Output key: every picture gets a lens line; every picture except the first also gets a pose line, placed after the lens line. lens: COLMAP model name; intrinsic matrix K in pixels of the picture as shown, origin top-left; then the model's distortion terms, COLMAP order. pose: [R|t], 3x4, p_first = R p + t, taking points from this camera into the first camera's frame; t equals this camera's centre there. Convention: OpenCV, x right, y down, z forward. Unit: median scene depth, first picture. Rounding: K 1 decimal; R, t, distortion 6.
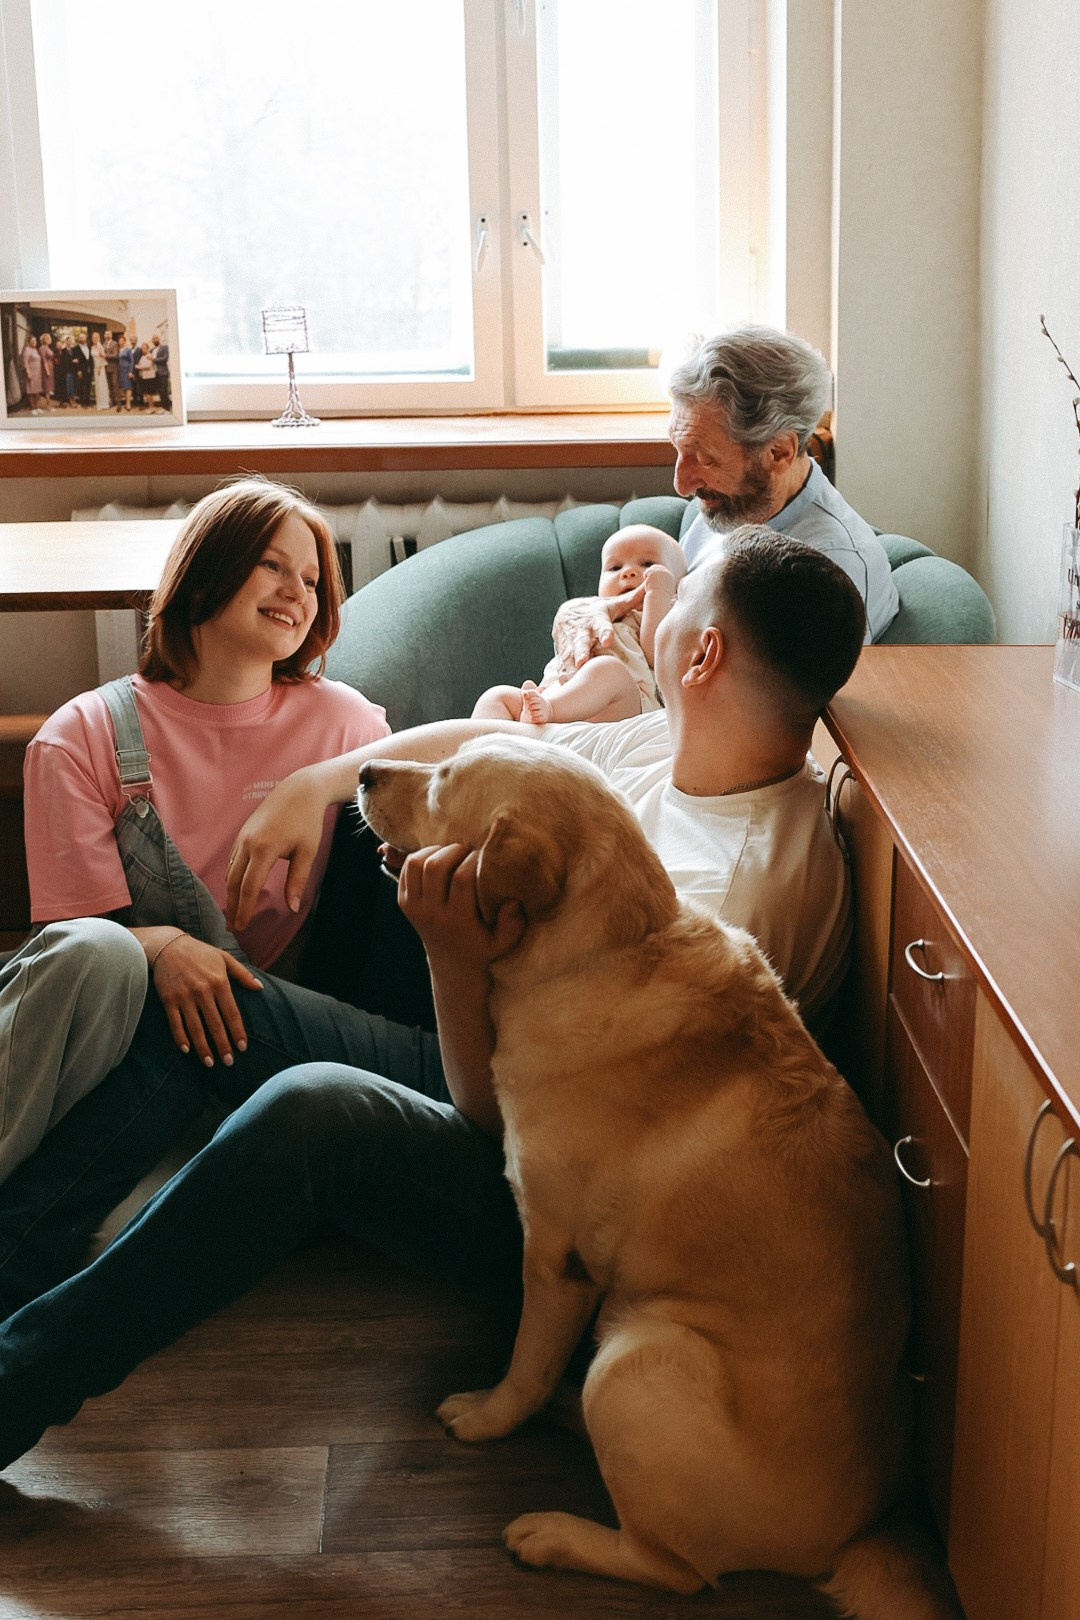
lens RADIAL K [[2382.7, 0, 546.8], [0, 2382.7, 816.1], [0, 0, 1]] dist [0.000864, -0.100128]
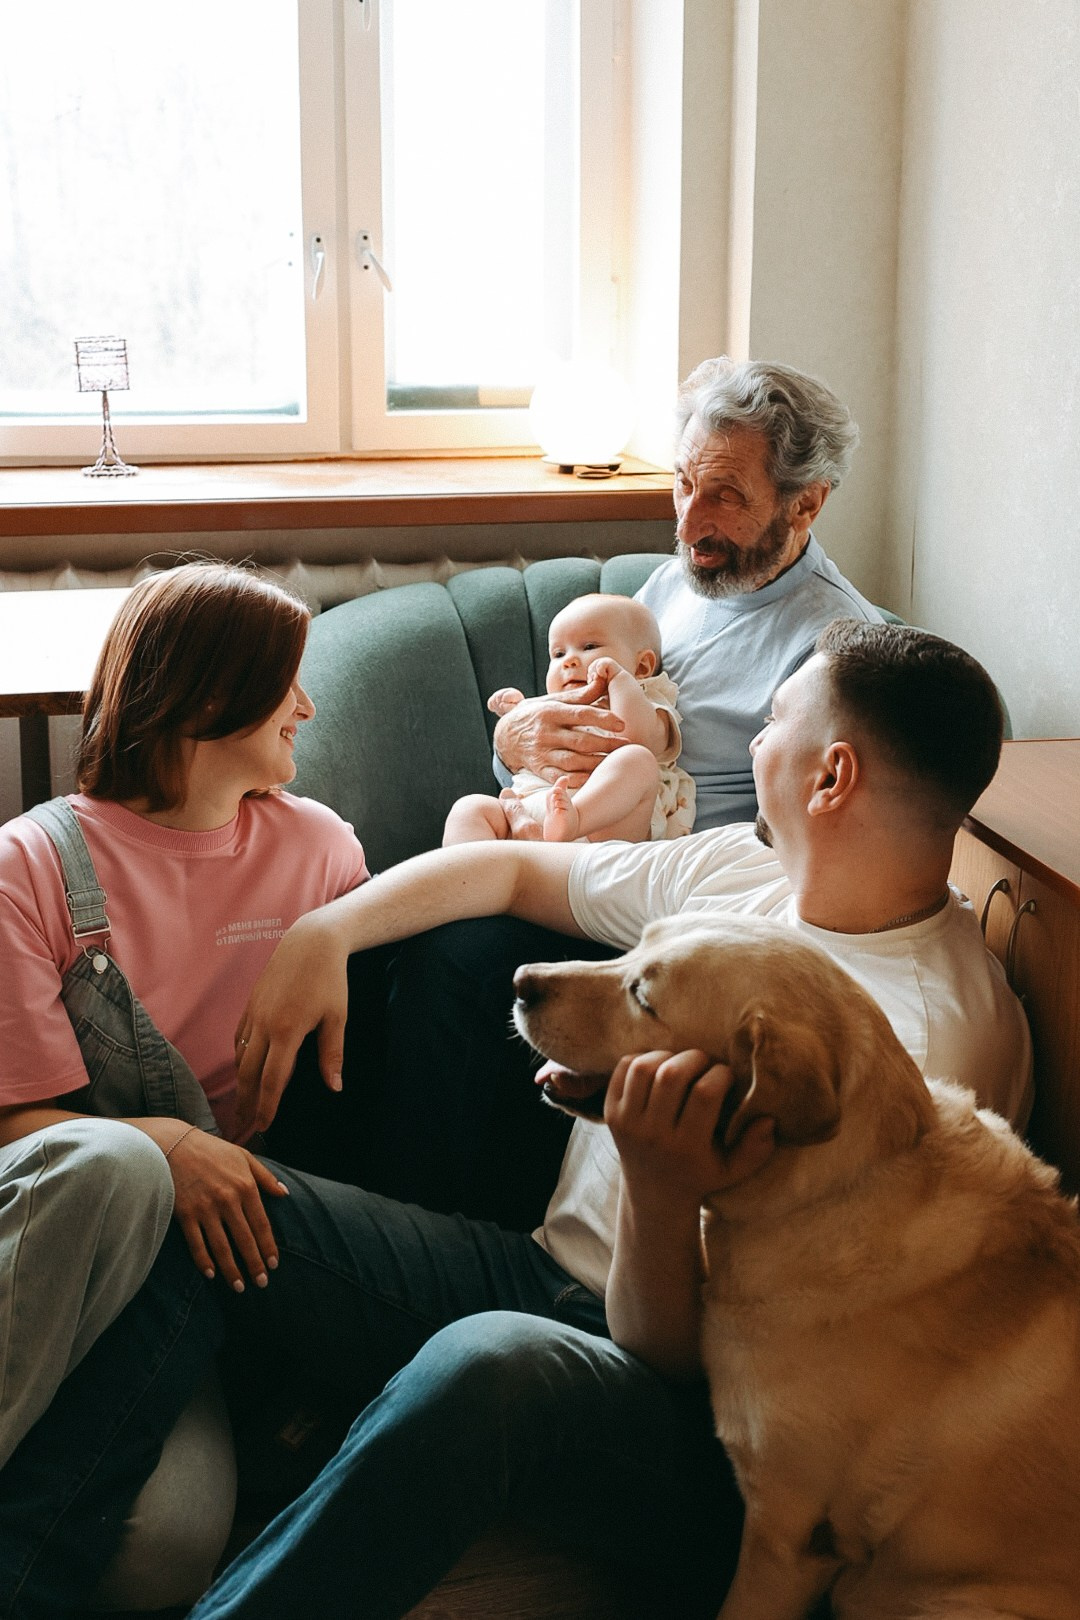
lens RADIAL K [[2382.7, 0, 546.8], [0, 2382.7, 816.1], [0, 0, 1]] dist [0.000864, -0.100128]
pose [[0.979931, -0.030513, 0.196990, -0.179331], [0.032257, 0.999464, -0.005652, -0.043408], [-0.196711, 0.011893, 0.980389, 0.179184]]
